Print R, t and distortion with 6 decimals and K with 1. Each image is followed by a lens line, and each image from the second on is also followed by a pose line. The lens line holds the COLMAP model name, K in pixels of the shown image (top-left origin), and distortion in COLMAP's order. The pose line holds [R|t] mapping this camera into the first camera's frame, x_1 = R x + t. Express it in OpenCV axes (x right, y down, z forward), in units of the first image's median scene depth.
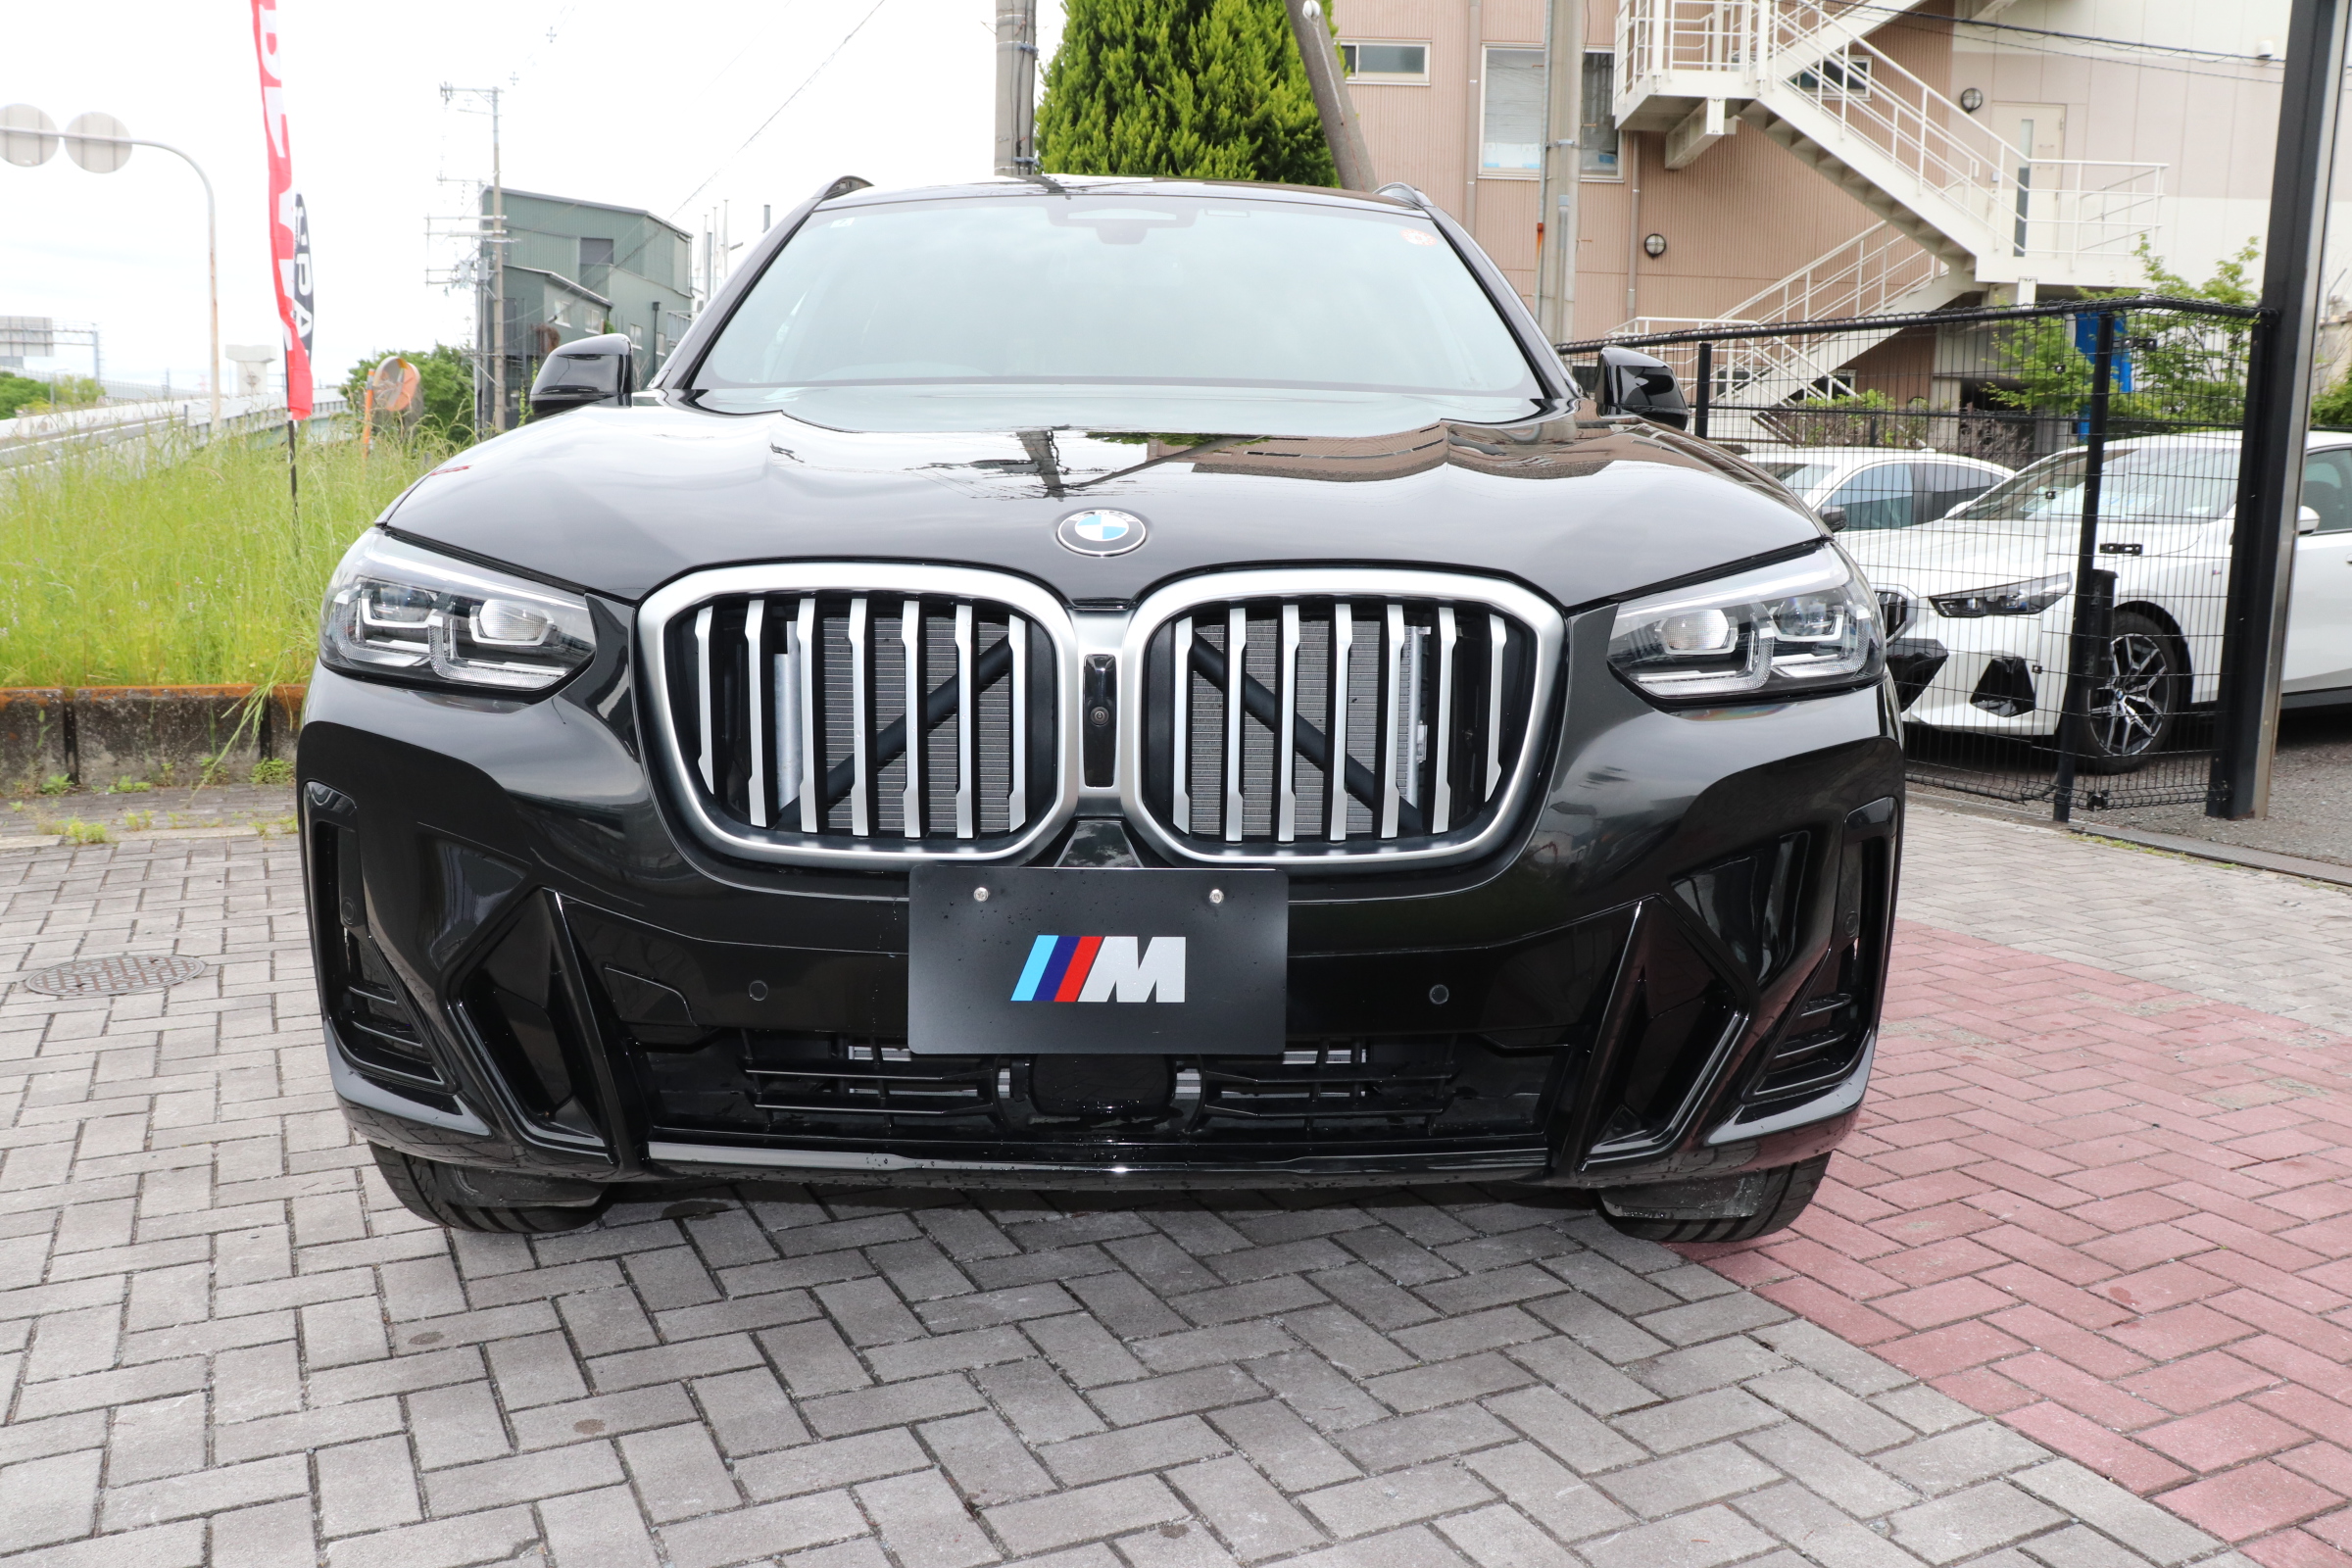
lens RADIAL K [[1909.4, 0, 1175.4], [0, 1909.4, 796.7], [0, 0, 1]] dist [-0.131834, 0.076112]
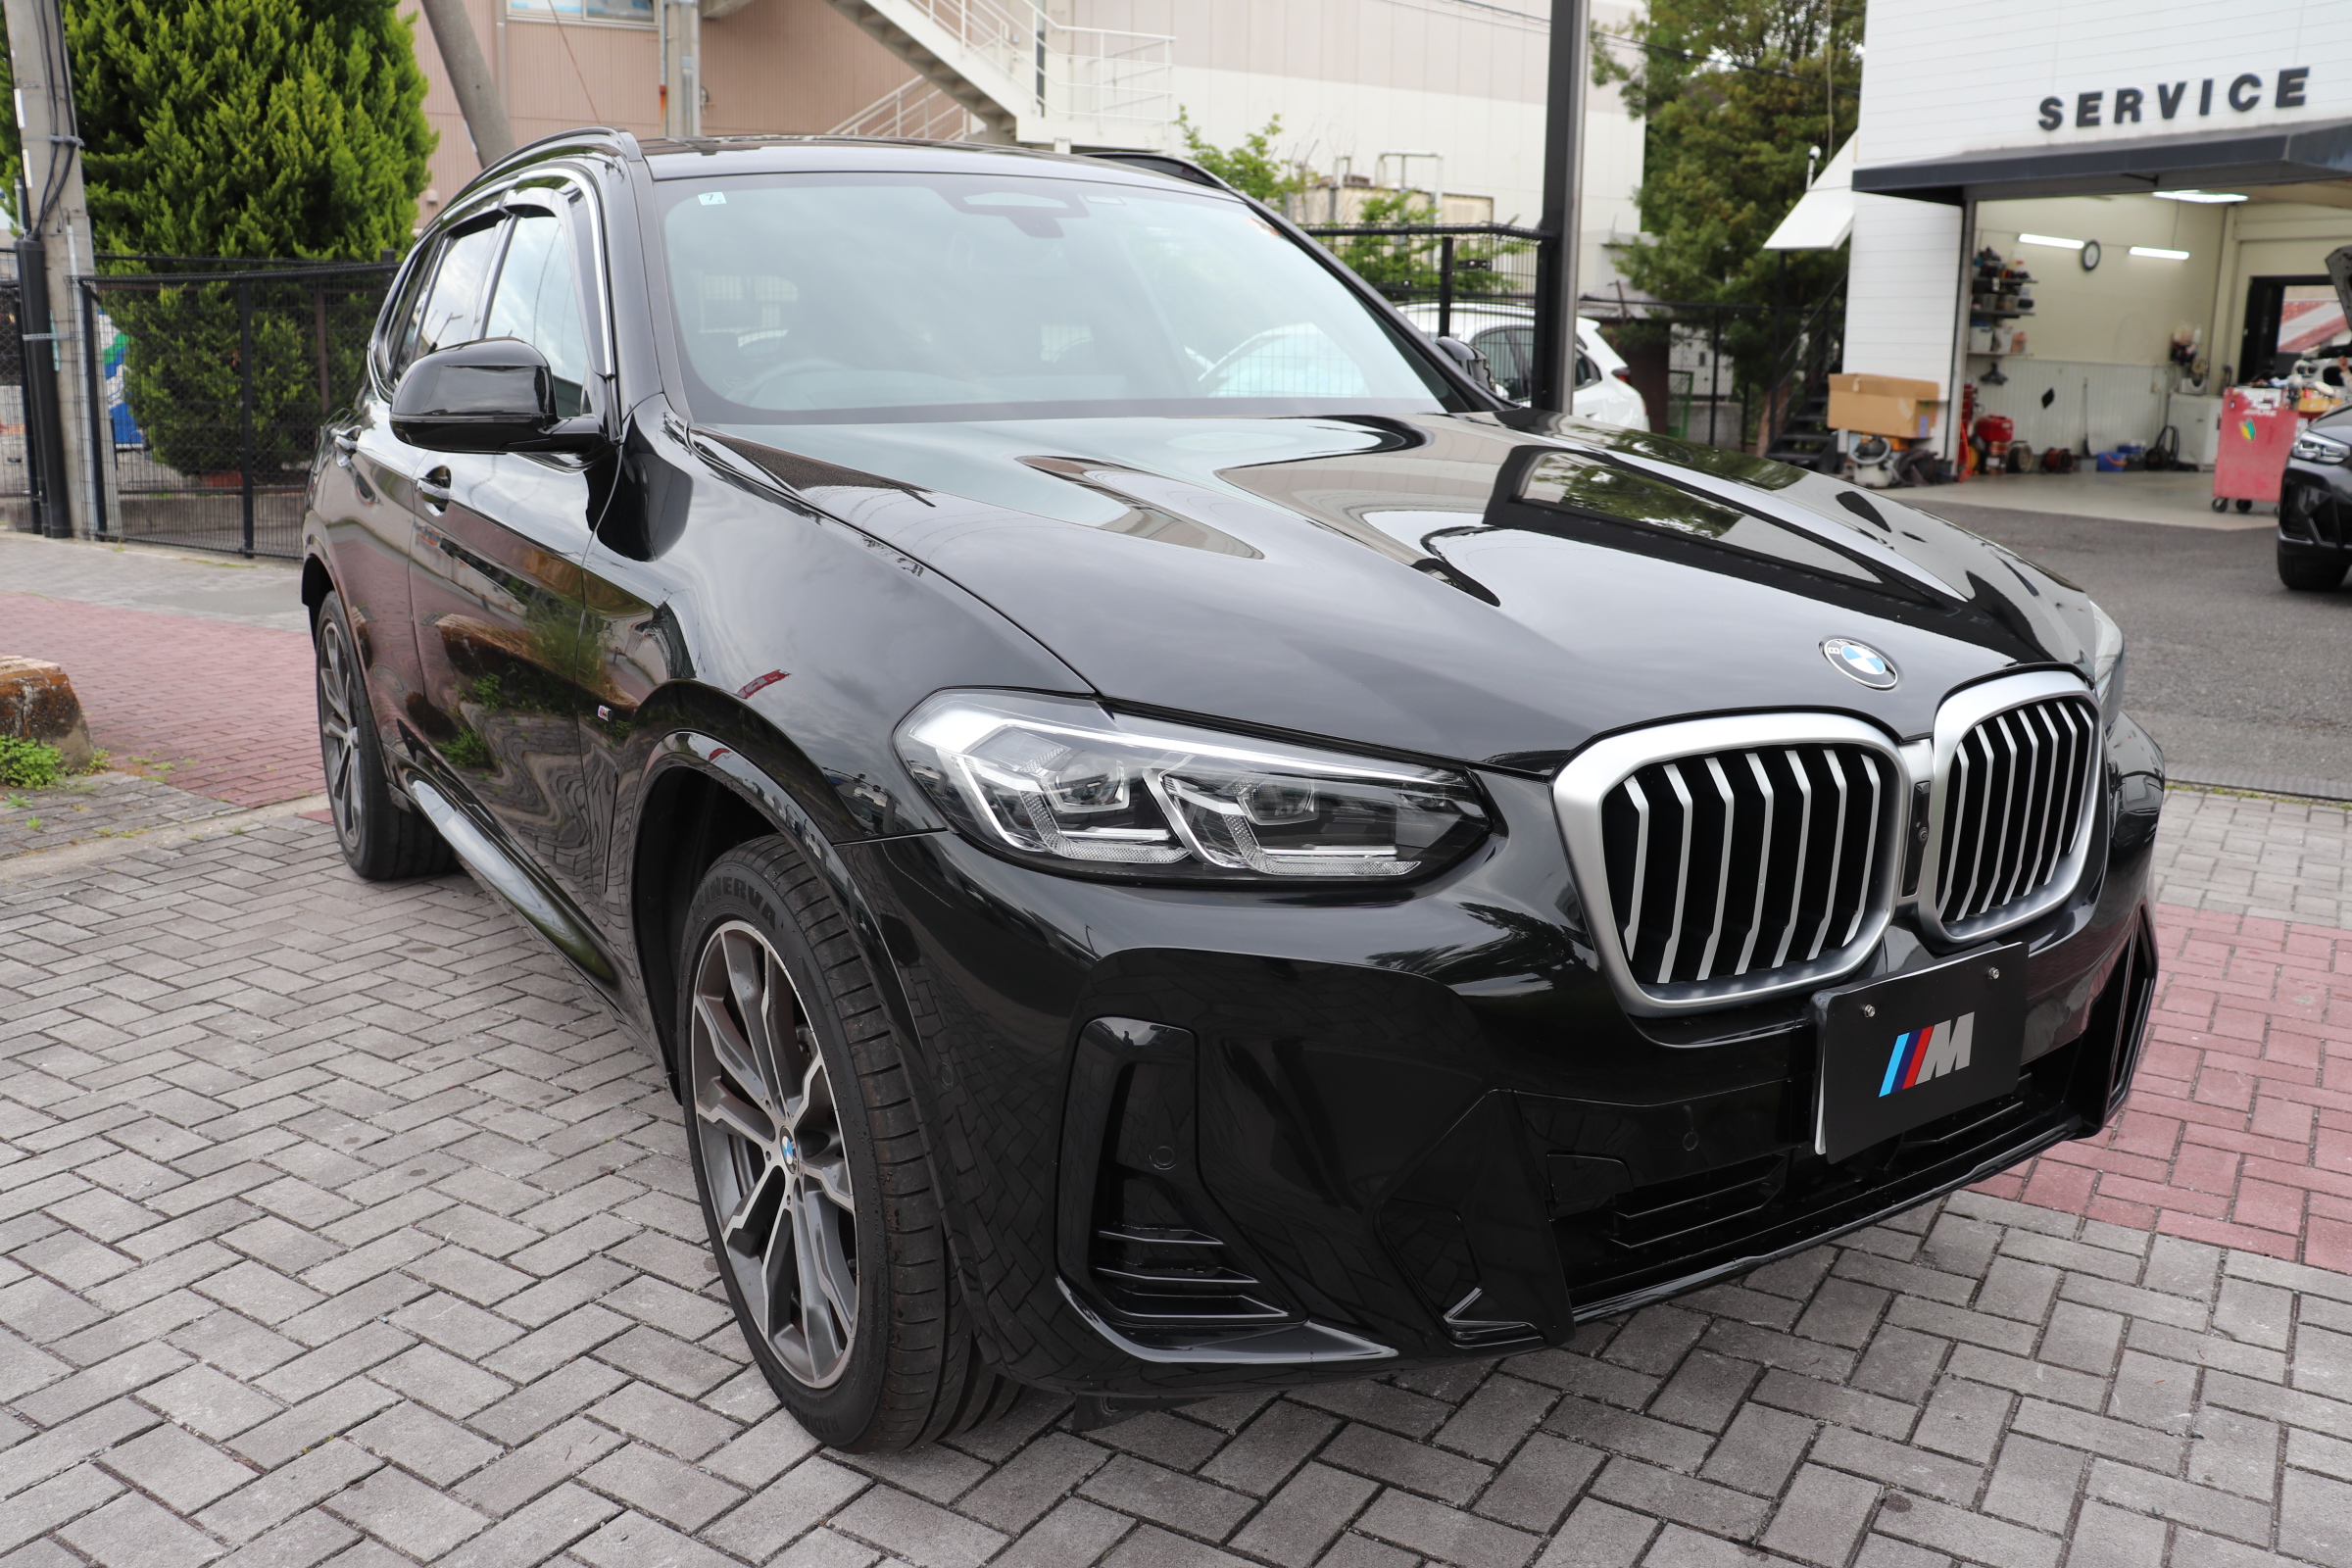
lens RADIAL K [[1909.4, 0, 1178.5], [0, 1909.4, 780.5], [0, 0, 1]] dist [-0.131834, 0.076112]
pose [[0.853045, -0.124554, 0.506755, -0.726234], [0.085104, 0.991302, 0.100389, -0.166732], [-0.514851, -0.042510, 0.856225, 0.212017]]
